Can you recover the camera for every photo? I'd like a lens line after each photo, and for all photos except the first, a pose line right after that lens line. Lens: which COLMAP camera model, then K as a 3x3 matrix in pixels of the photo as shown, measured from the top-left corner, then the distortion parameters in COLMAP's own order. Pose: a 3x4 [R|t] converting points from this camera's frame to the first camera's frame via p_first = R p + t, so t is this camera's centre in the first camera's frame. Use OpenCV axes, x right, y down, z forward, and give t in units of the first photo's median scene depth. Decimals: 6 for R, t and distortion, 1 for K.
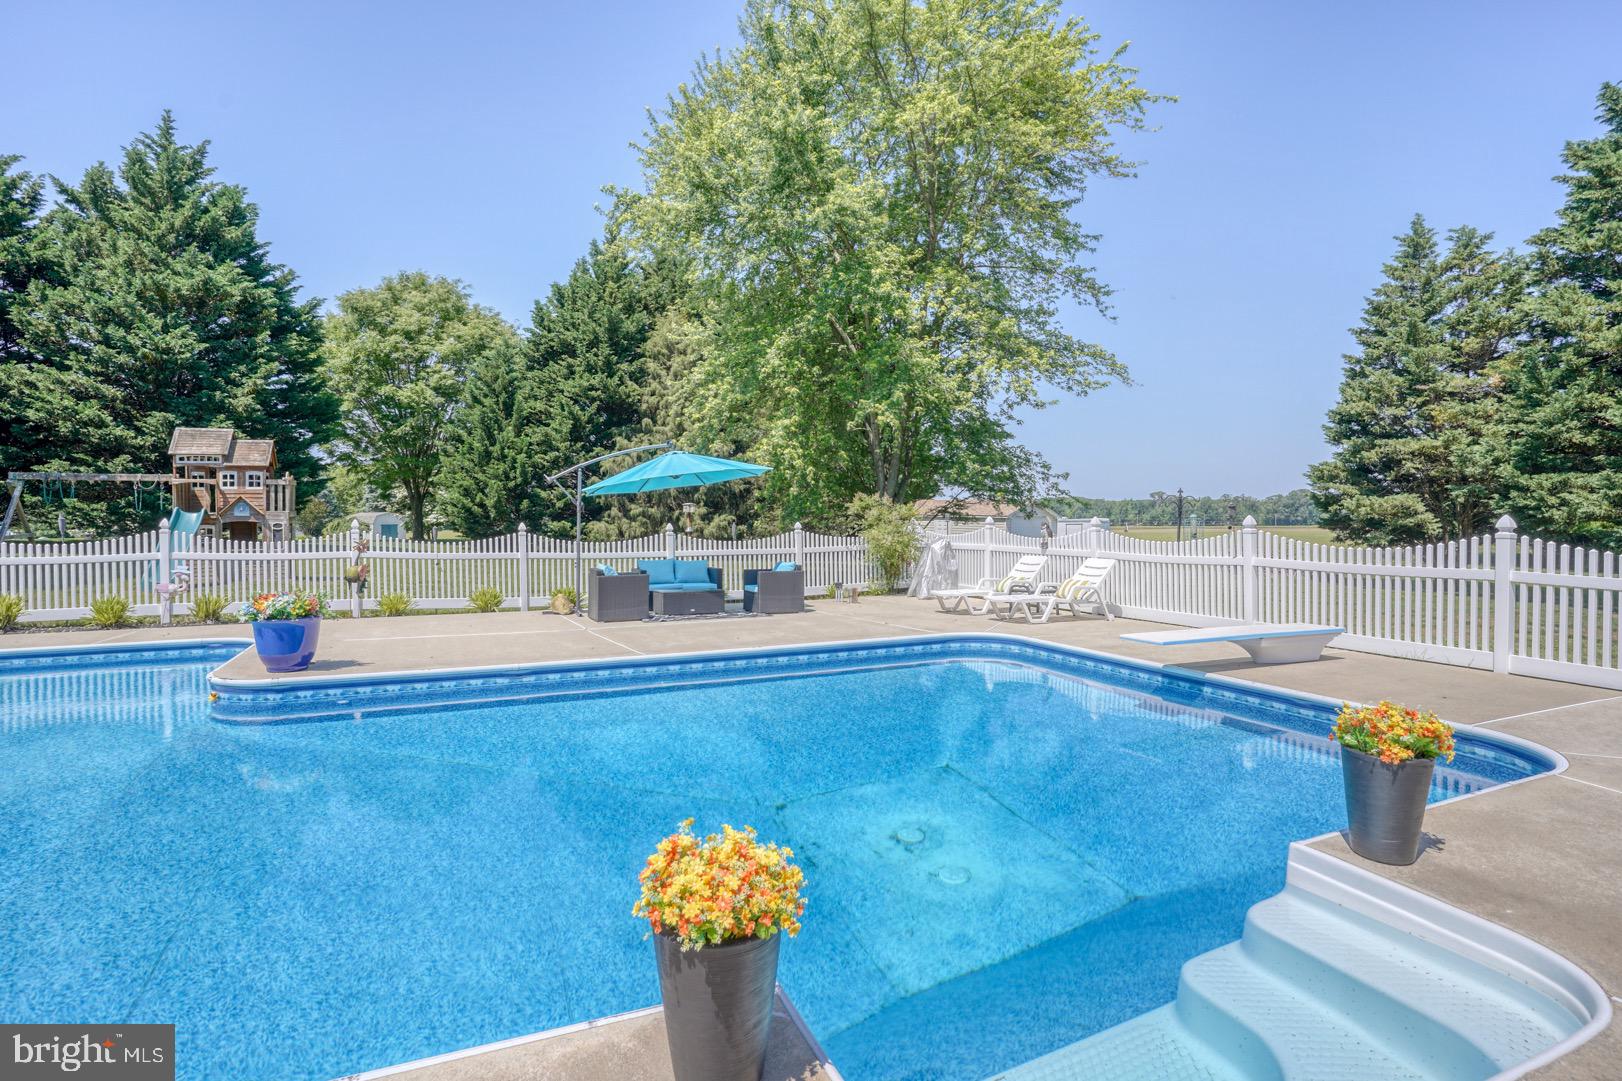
lens RADIAL K [[810.5, 0, 773.8], [0, 810.5, 510.6], [0, 0, 1]] dist [-0.081908, 0.032801]
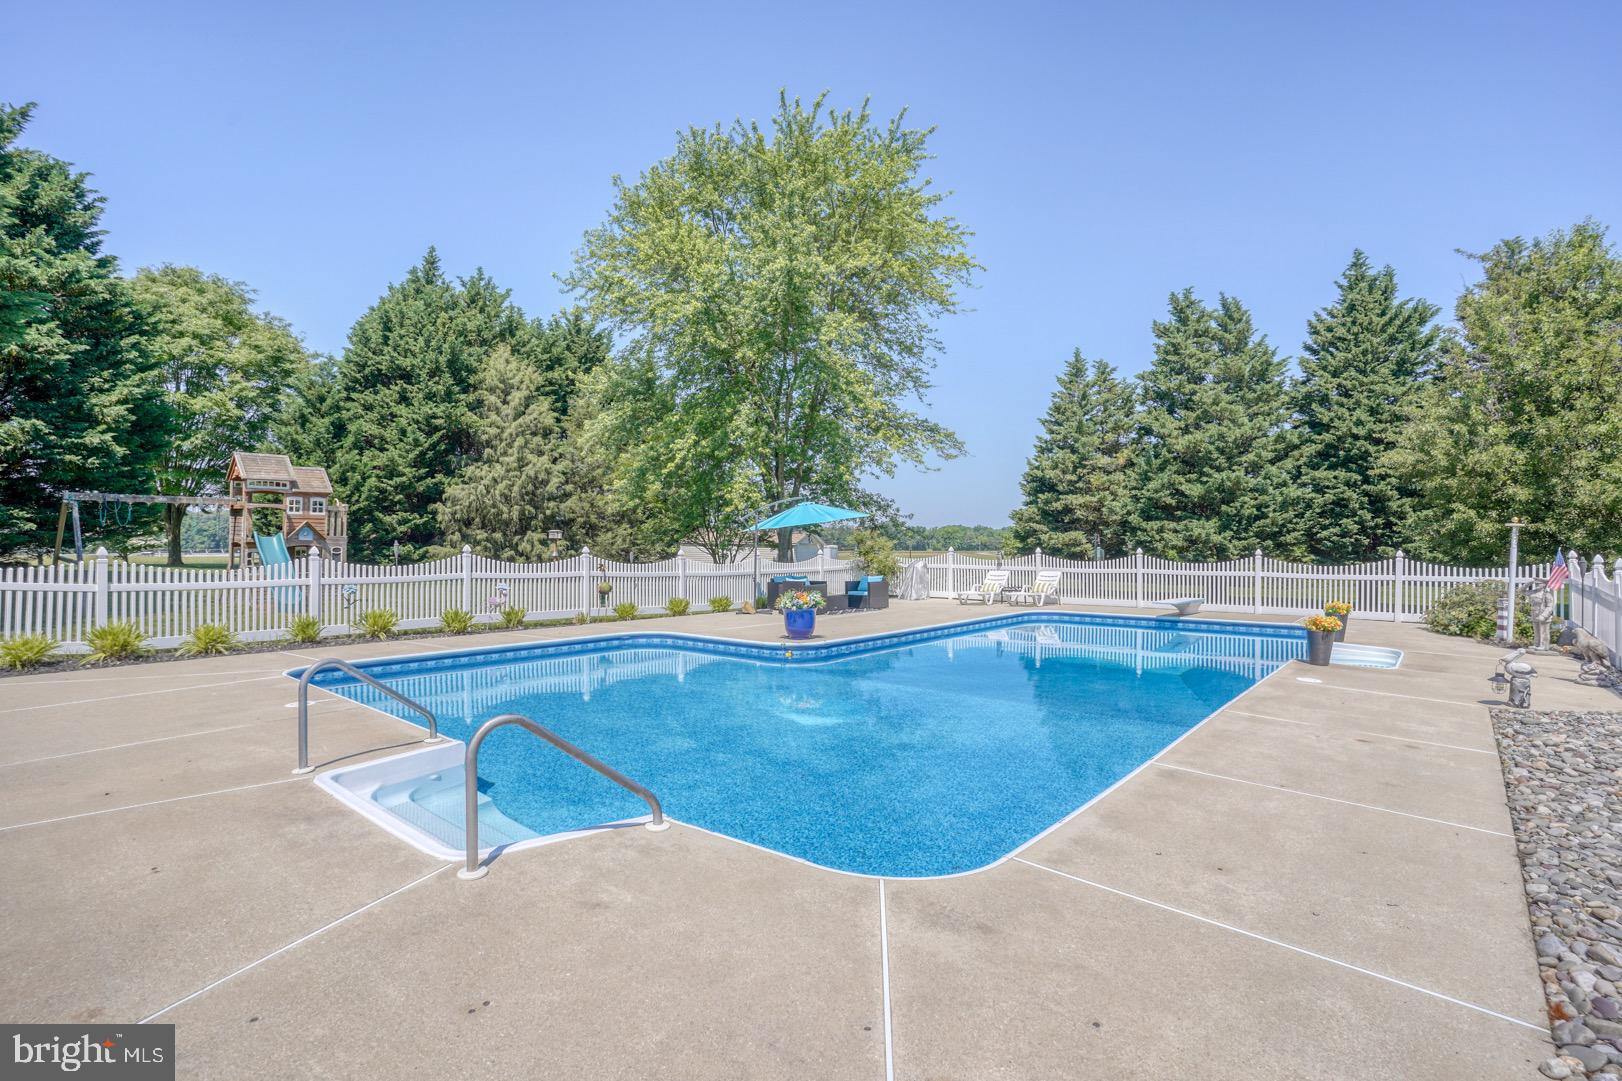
lens RADIAL K [[798.5, 0, 790.3], [0, 798.5, 532.3], [0, 0, 1]] dist [-0.091838, 0.042226]
pose [[0.893650, 0.013086, 0.448575, -0.393228], [-0.011106, 0.999914, -0.007045, -0.002555], [-0.448628, 0.001314, 0.893718, -0.141022]]
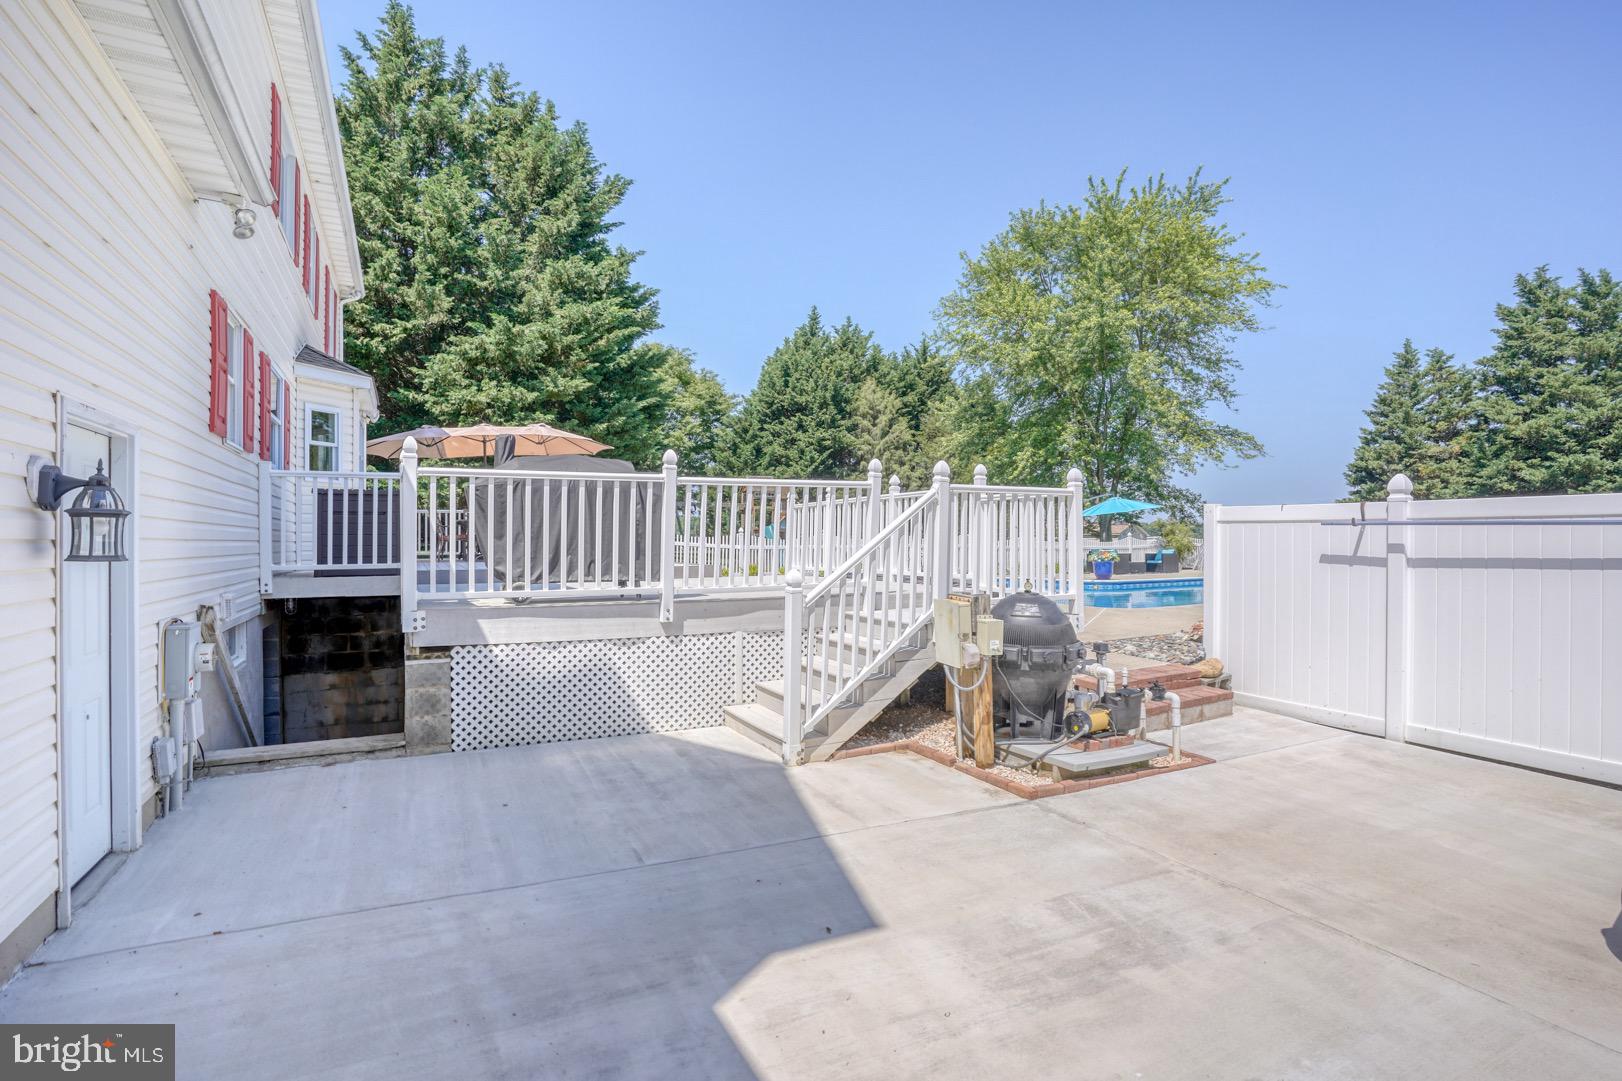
lens RADIAL K [[798.5, 0, 790.3], [0, 798.5, 532.3], [0, 0, 1]] dist [-0.091838, 0.042226]
pose [[0.998200, 0.002822, 0.059914, -0.534562], [-0.002610, 0.999990, -0.003605, 0.014818], [-0.059924, 0.003442, 0.998197, -0.490144]]
